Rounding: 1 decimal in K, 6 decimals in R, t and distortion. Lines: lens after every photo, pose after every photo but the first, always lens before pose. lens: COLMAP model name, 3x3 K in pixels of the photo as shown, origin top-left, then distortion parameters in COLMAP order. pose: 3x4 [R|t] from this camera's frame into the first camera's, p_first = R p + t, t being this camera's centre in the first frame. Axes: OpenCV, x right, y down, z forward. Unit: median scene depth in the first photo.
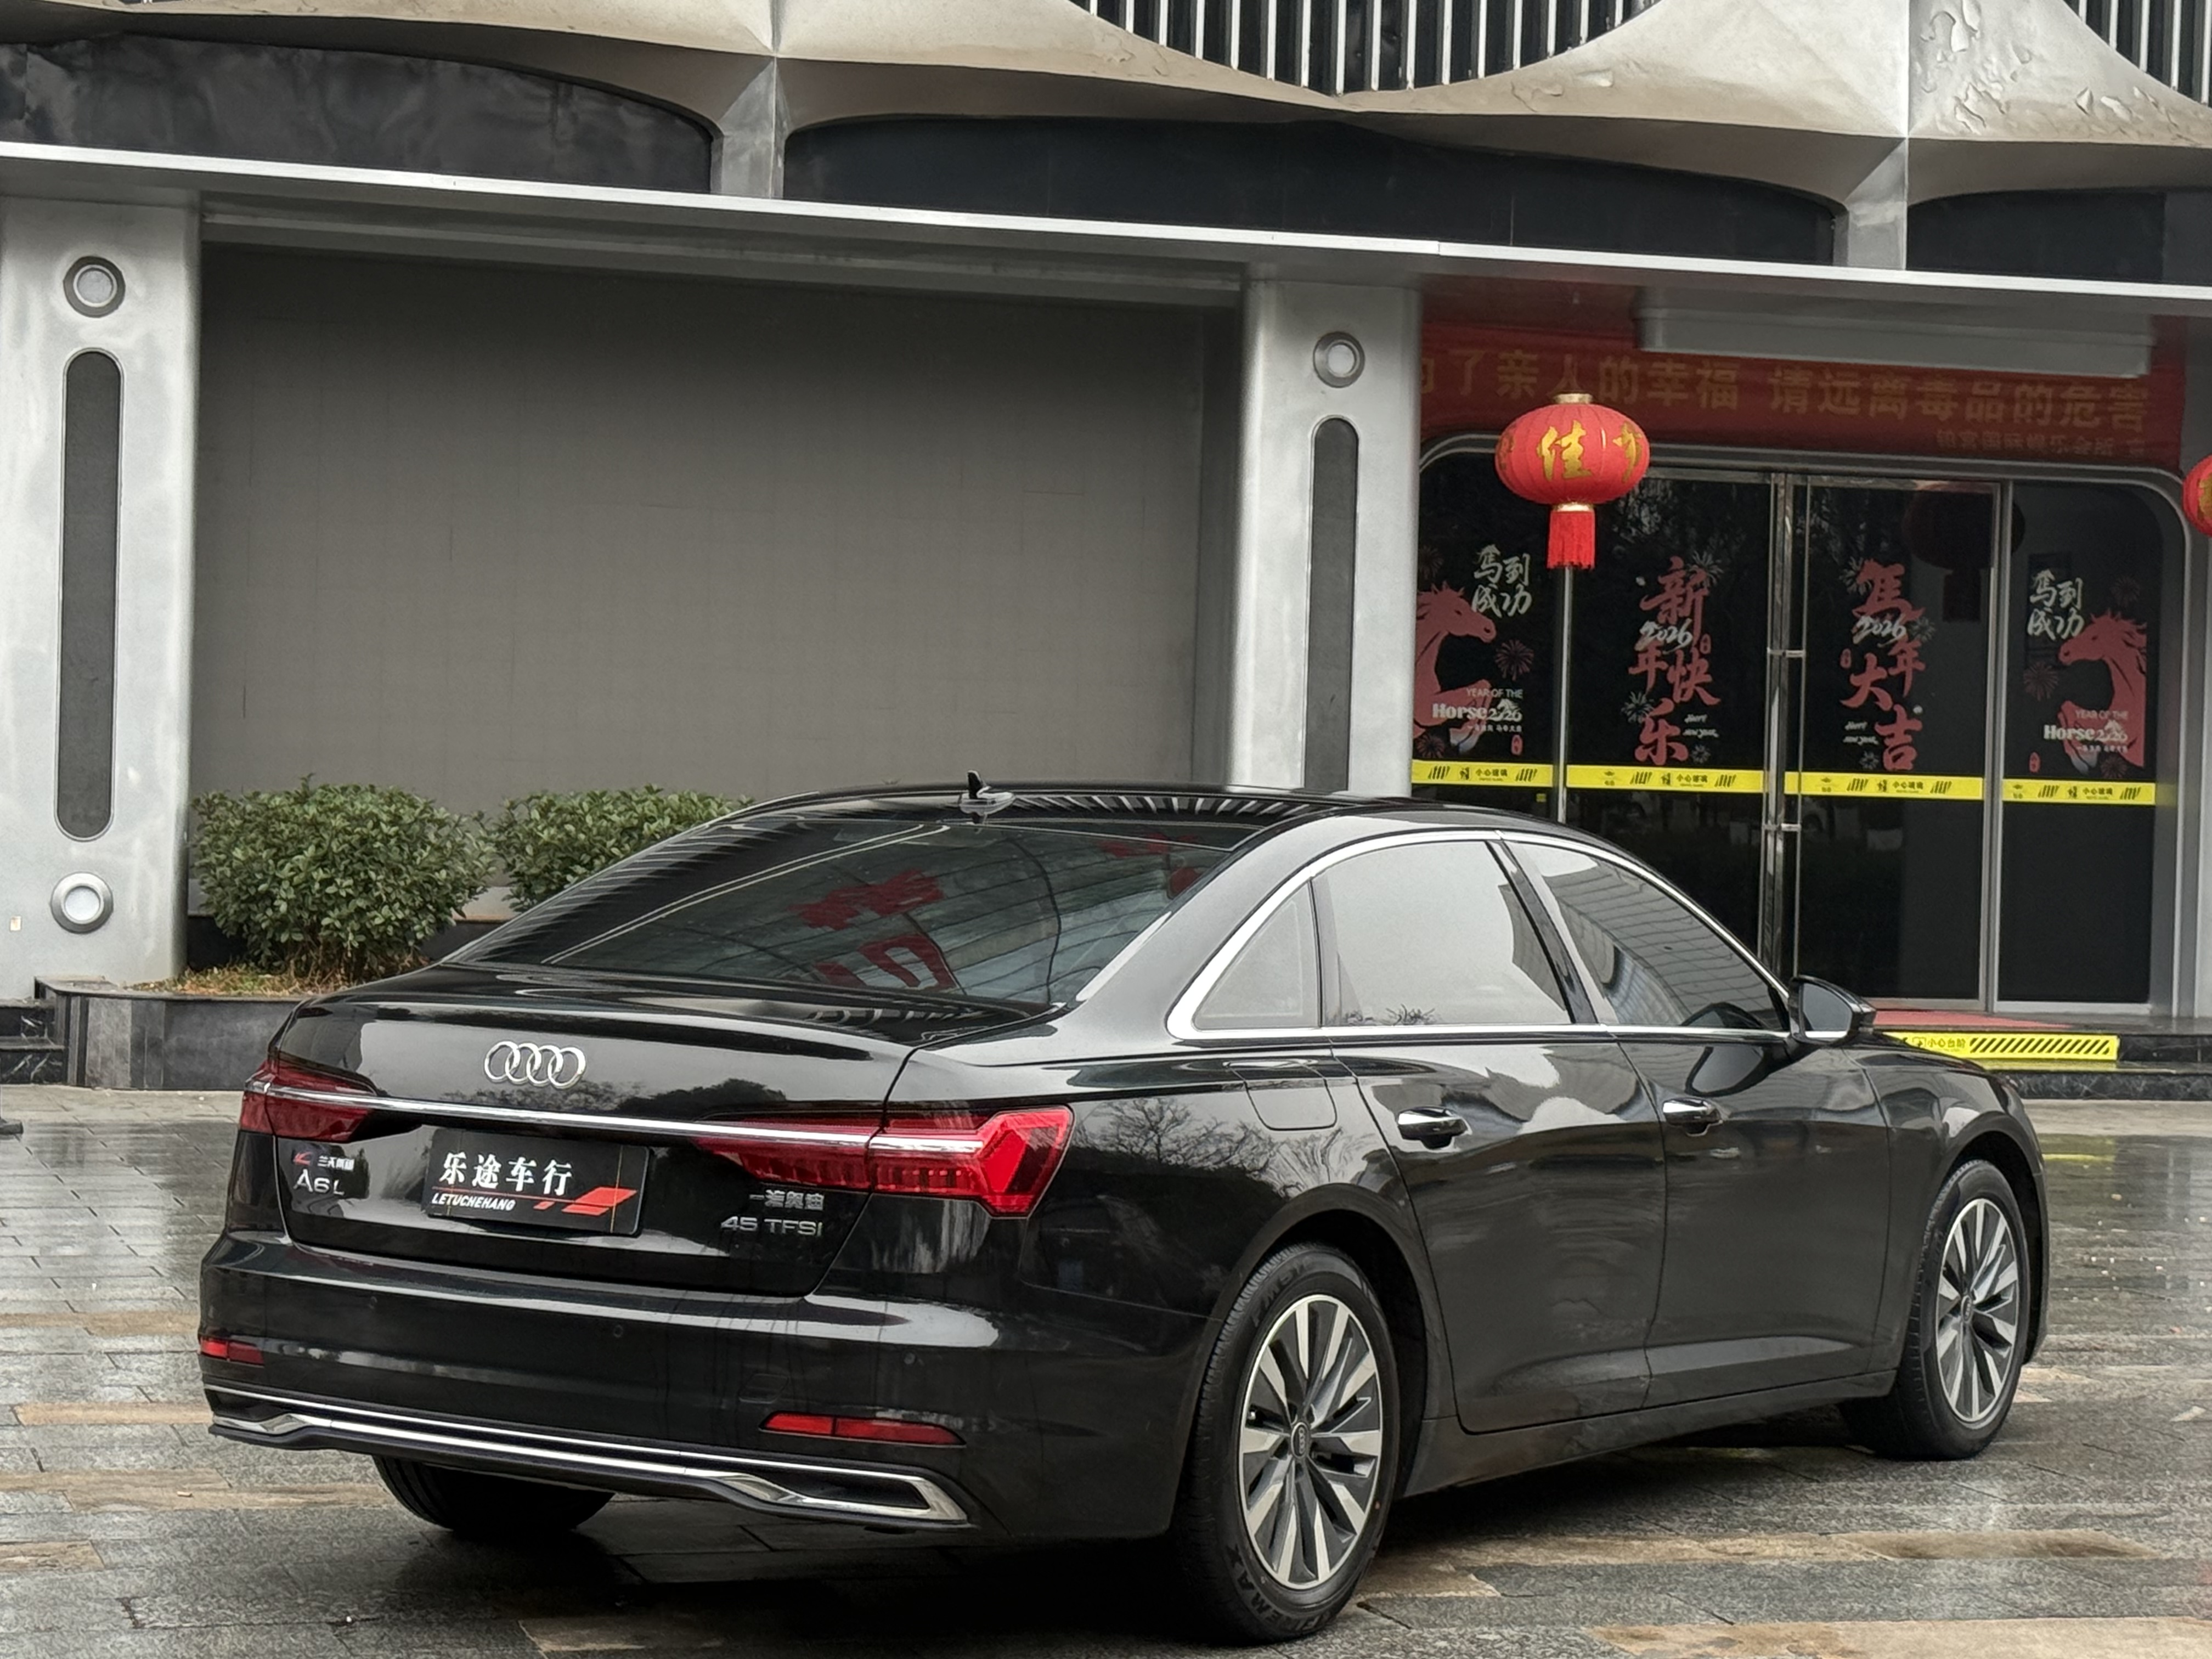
lens RADIAL K [[4817.8, 0, 1106.0], [0, 4817.8, 829.5], [0, 0, 1]] dist [0.056921, 0.135317]
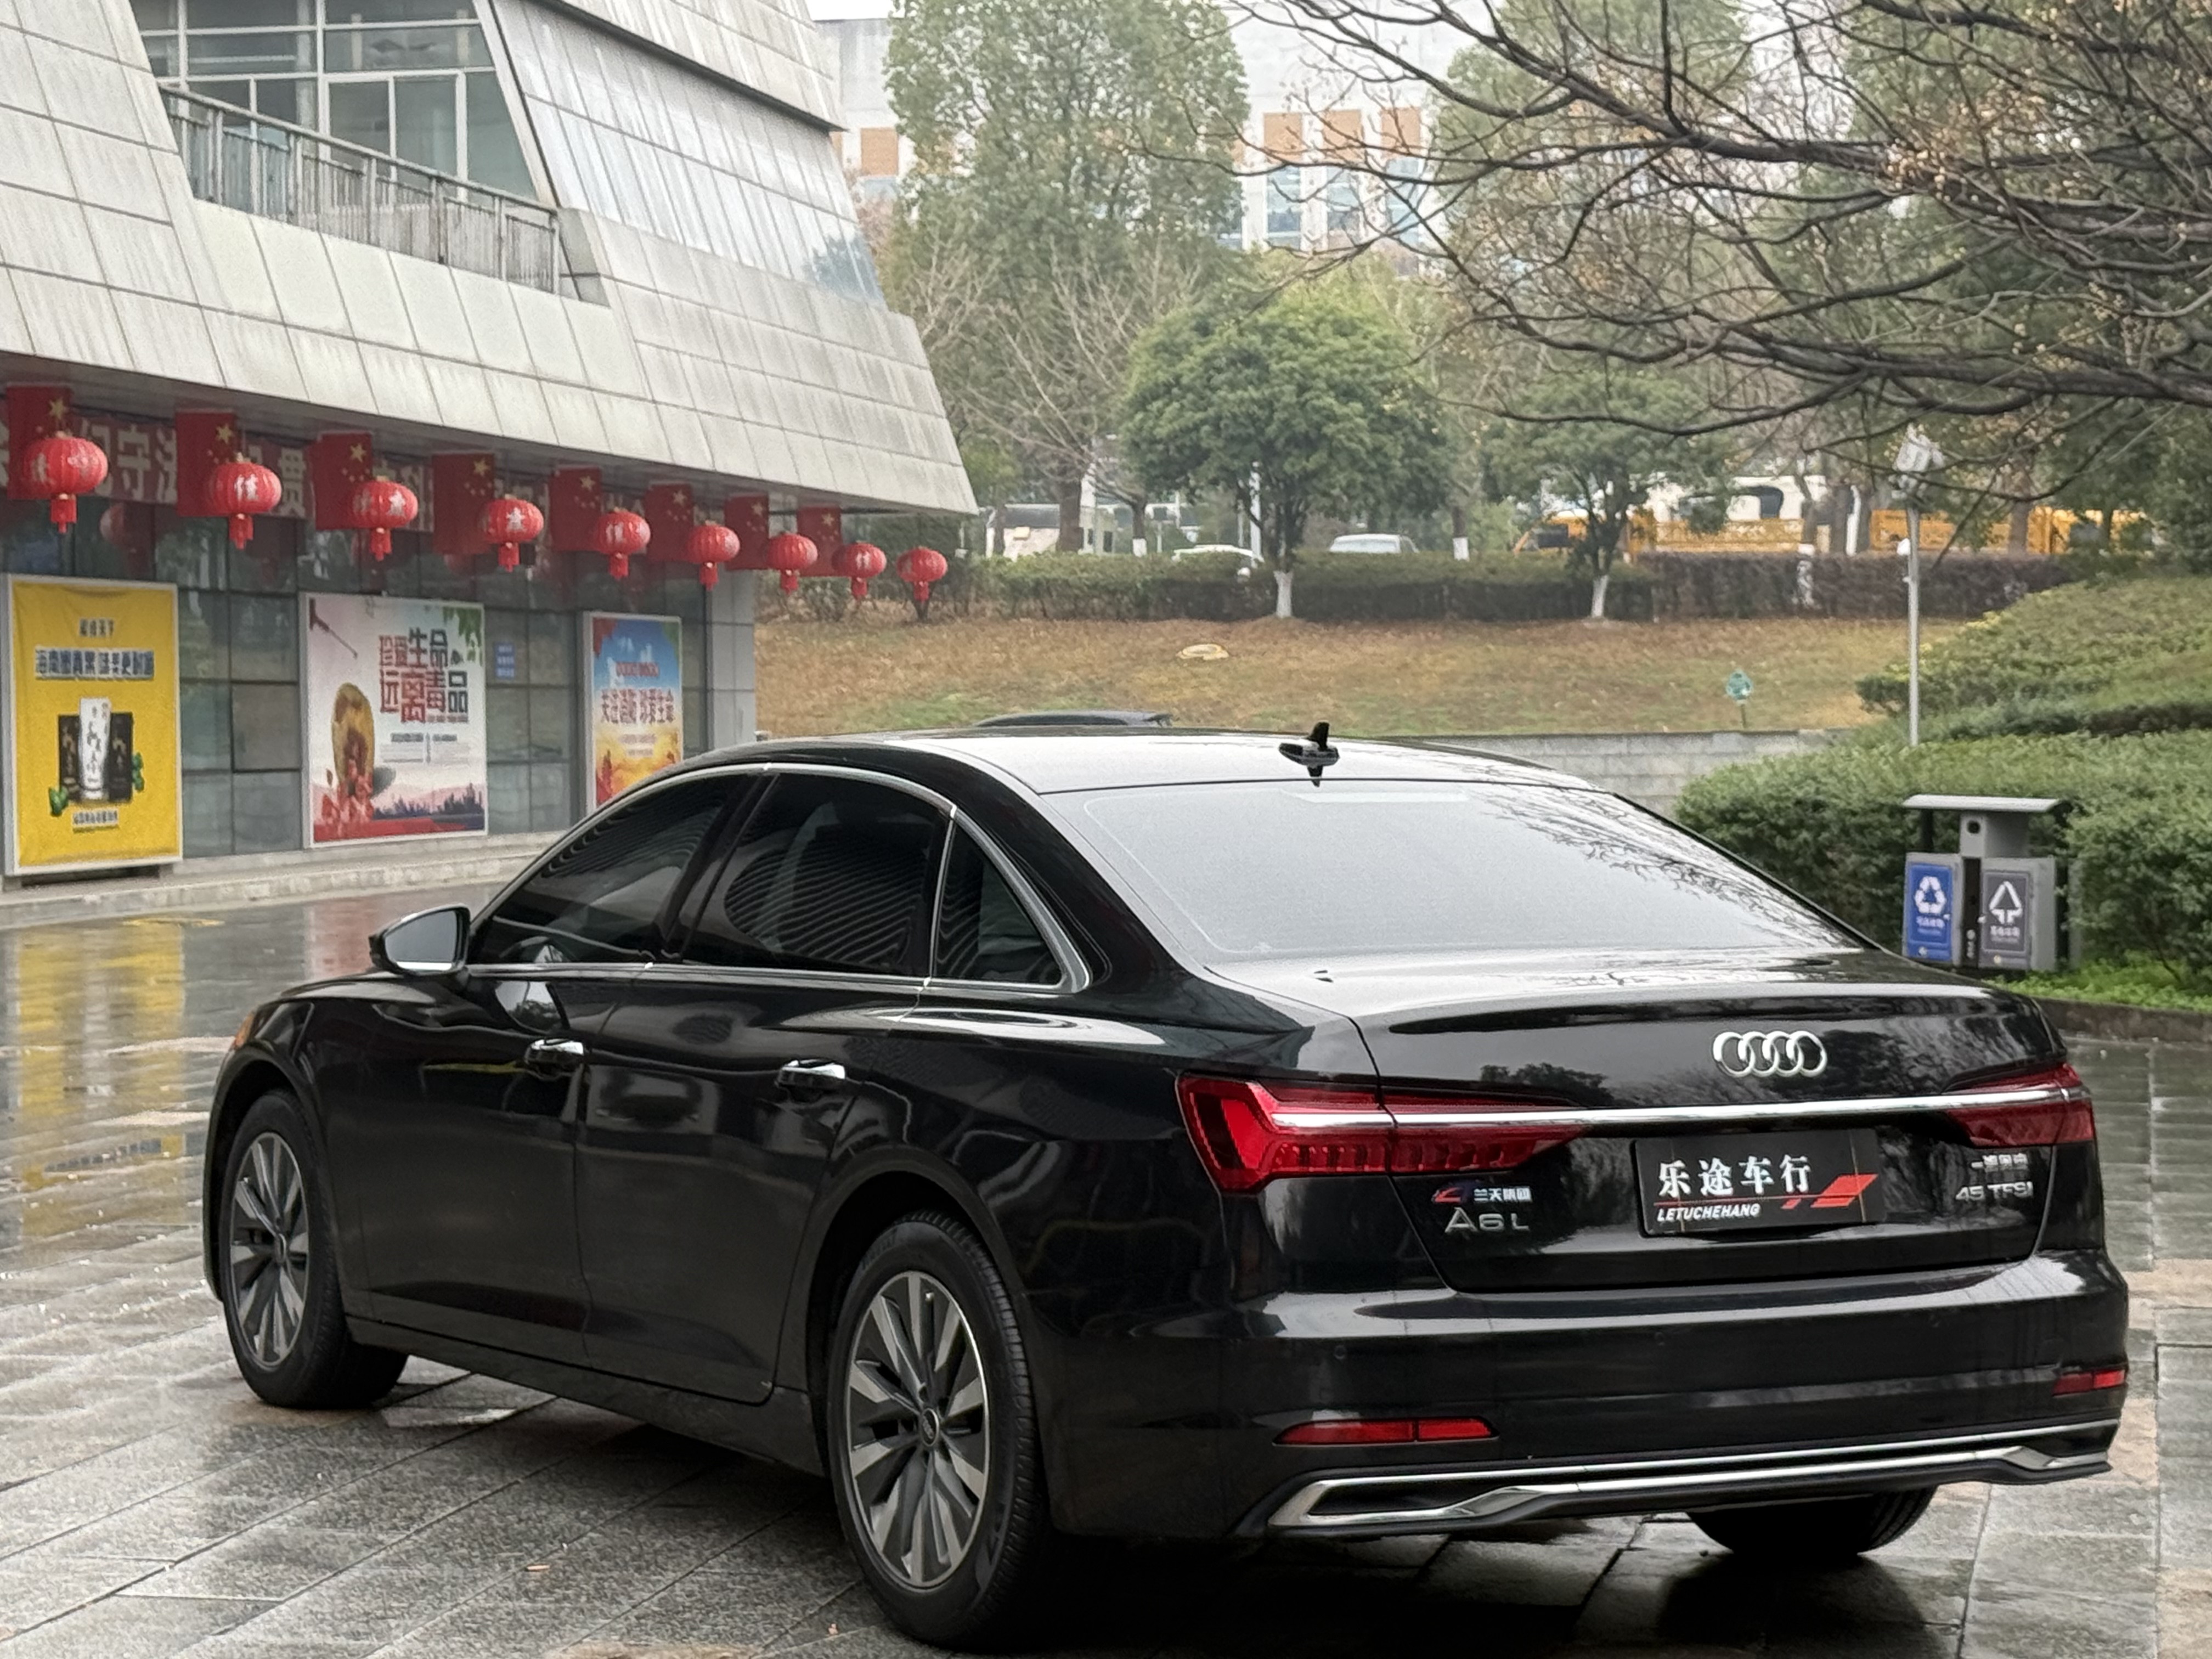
lens RADIAL K [[4817.8, 0, 1106.0], [0, 4817.8, 829.5], [0, 0, 1]] dist [0.056921, 0.135317]
pose [[0.506446, -0.053380, 0.860618, -0.969406], [0.030666, 0.998566, 0.043891, -0.038208], [-0.861726, 0.004164, 0.507356, 0.639979]]
